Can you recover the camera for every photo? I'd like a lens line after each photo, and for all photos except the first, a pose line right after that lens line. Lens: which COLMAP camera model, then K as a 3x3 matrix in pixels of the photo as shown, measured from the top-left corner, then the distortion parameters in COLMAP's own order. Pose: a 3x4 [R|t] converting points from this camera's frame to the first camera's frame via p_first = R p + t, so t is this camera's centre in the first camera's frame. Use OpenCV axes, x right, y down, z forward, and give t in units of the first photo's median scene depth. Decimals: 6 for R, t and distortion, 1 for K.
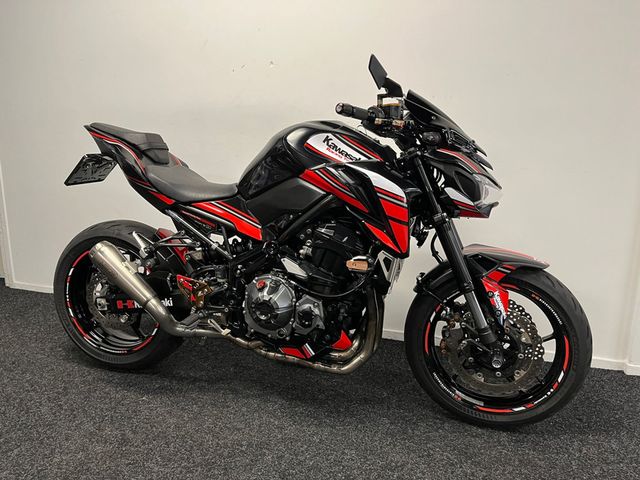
lens RADIAL K [[480.6, 0, 321.2], [0, 480.6, 236.5], [0, 0, 1]] dist [0.073007, -0.094297]
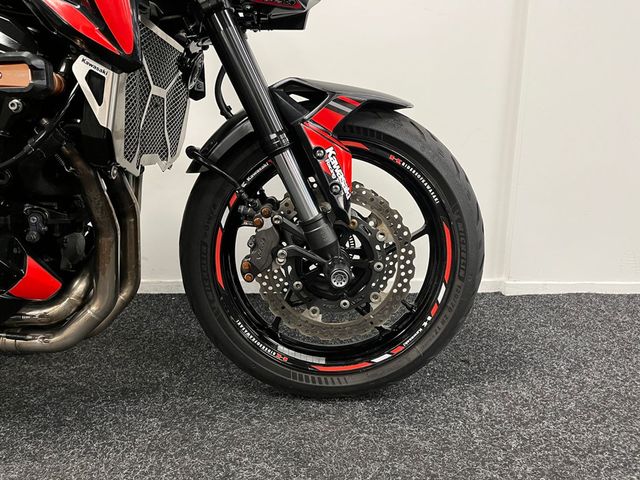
lens RADIAL K [[480.6, 0, 321.8], [0, 480.6, 238.6], [0, 0, 1]] dist [0.073007, -0.094297]
pose [[0.951354, -0.084126, 0.296391, 0.171530], [0.074979, 0.996295, 0.042116, 0.174631], [-0.298836, -0.017844, 0.954138, 0.452975]]
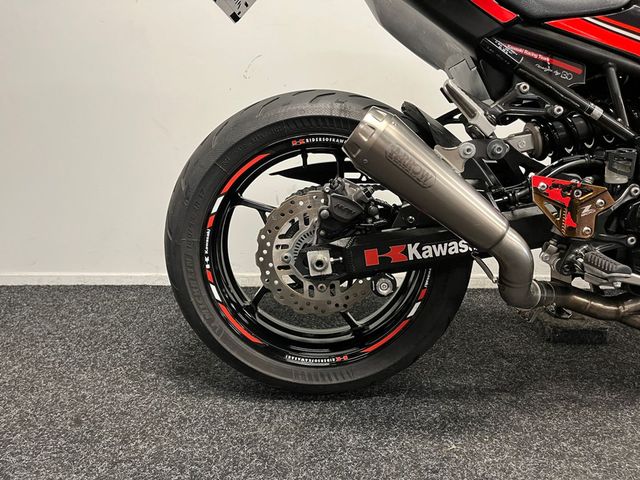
lens RADIAL K [[480.6, 0, 322.2], [0, 480.6, 236.0], [0, 0, 1]] dist [0.073007, -0.094297]
pose [[0.960846, -0.080769, 0.265050, -0.654338], [0.072664, 0.996544, 0.040261, 0.109839], [-0.267386, -0.019425, 0.963394, 0.639092]]
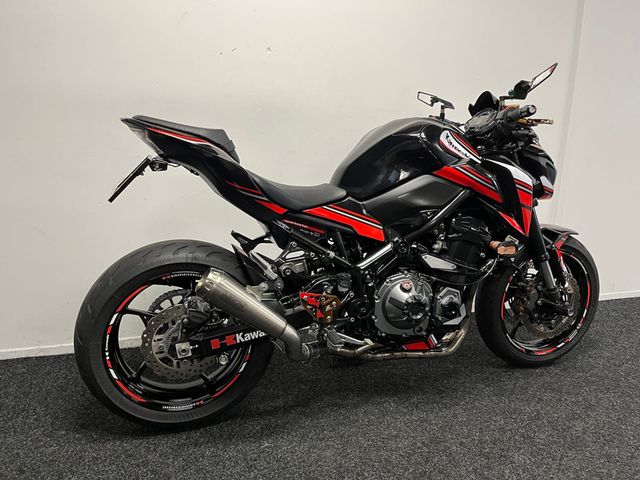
lens RADIAL K [[480.6, 0, 322.5], [0, 480.6, 238.6], [0, 0, 1]] dist [0.073007, -0.094297]
pose [[0.828852, -0.123204, 0.545734, -0.769366], [0.106055, 0.992365, 0.062960, -0.072740], [-0.549324, 0.005694, 0.835590, 0.261039]]
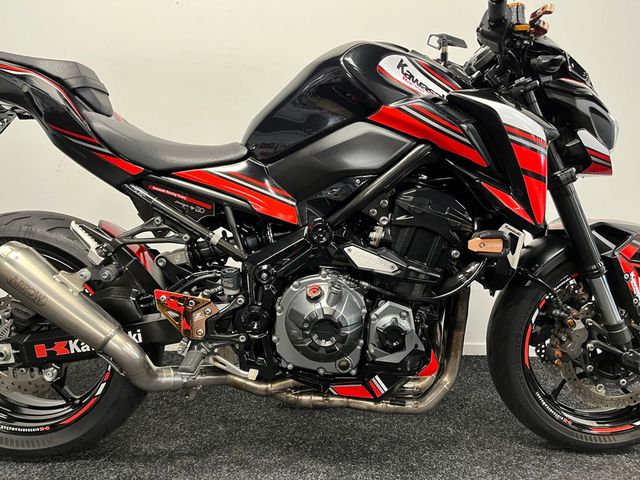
lens RADIAL K [[480.6, 0, 324.9], [0, 480.6, 236.8], [0, 0, 1]] dist [0.073007, -0.094297]
pose [[0.957347, -0.053529, 0.283938, -0.277377], [0.062239, 0.997825, -0.021735, 0.042000], [-0.282157, 0.038480, 0.958596, 0.377568]]
